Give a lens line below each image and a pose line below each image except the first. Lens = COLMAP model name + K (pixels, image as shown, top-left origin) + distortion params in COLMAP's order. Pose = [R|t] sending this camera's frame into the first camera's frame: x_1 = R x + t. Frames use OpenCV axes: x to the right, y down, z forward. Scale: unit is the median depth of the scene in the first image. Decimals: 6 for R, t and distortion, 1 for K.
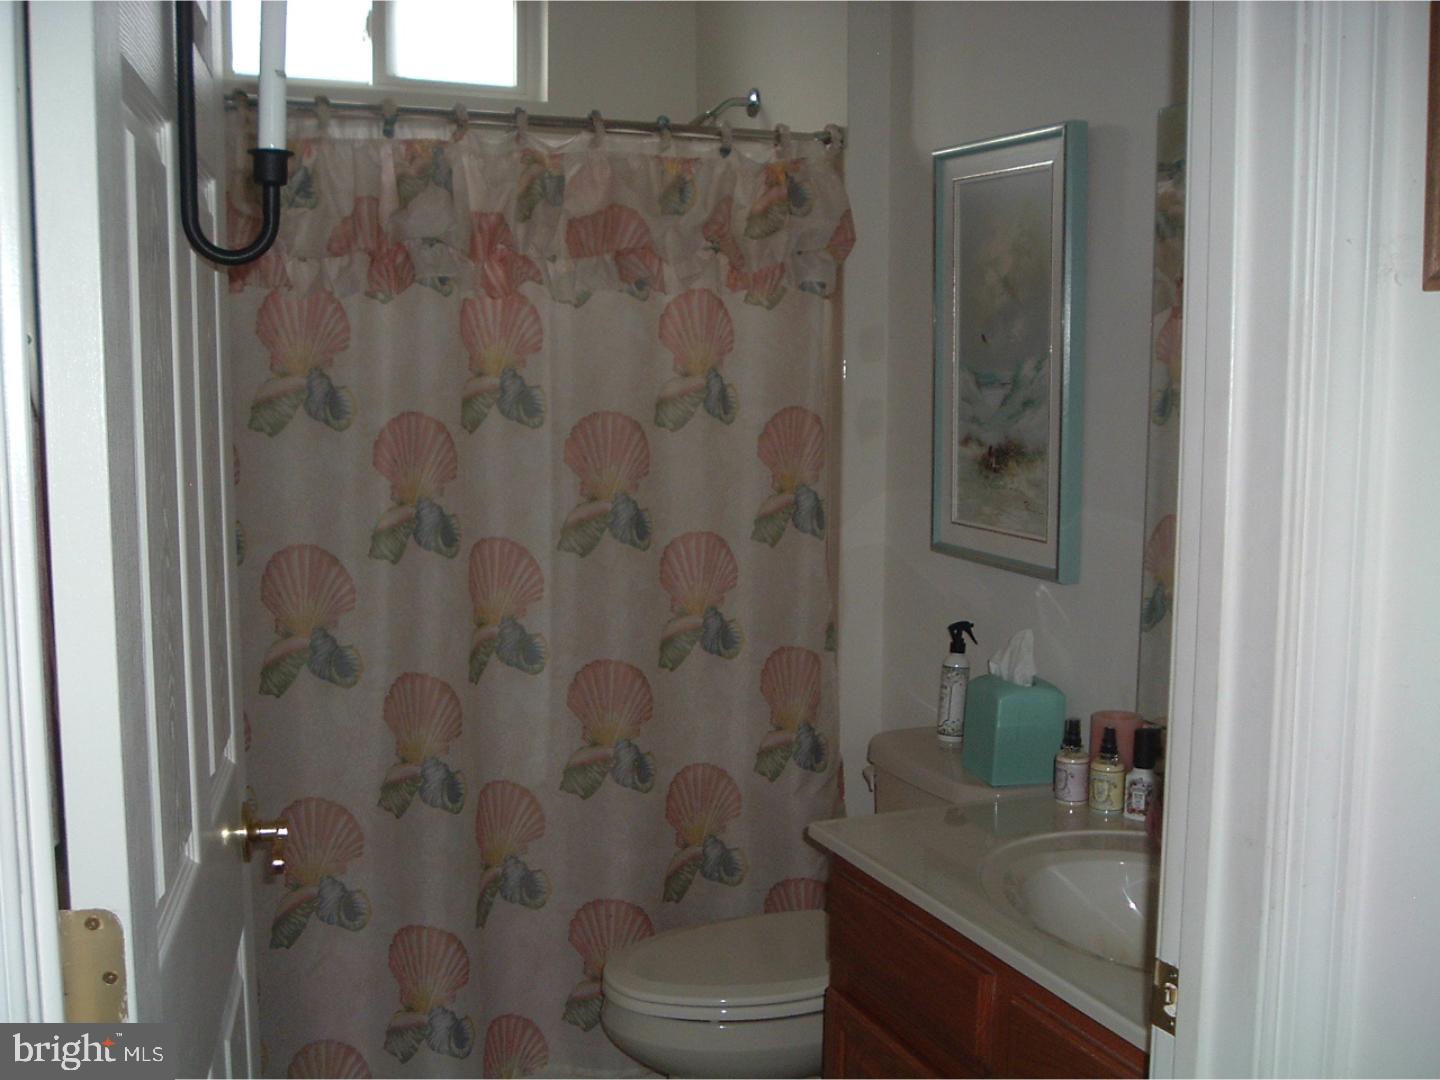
lens RADIAL K [[1573.0, 0, 721.4], [0, 1573.0, 540.4], [0, 0, 1]] dist [-0.131726, 0.193929]
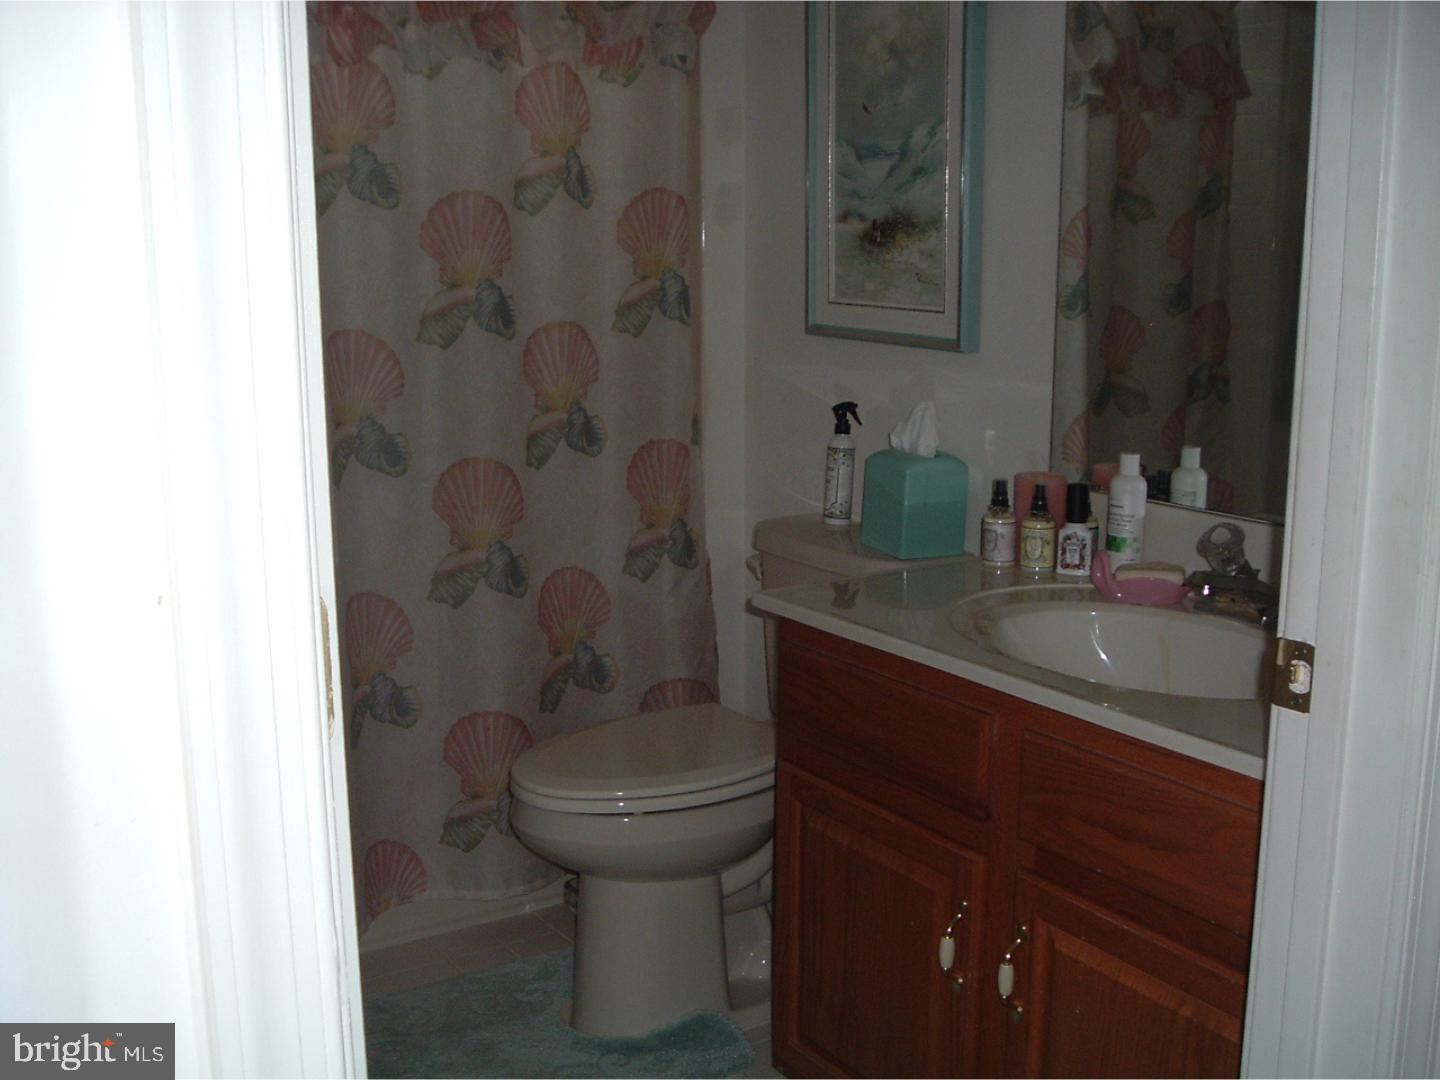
lens RADIAL K [[1573.0, 0, 721.4], [0, 1573.0, 540.4], [0, 0, 1]] dist [-0.131726, 0.193929]
pose [[0.978287, -0.047286, 0.201790, -0.120495], [0.030974, 0.996048, 0.083246, 0.051673], [-0.204929, -0.075189, 0.975885, 0.049357]]
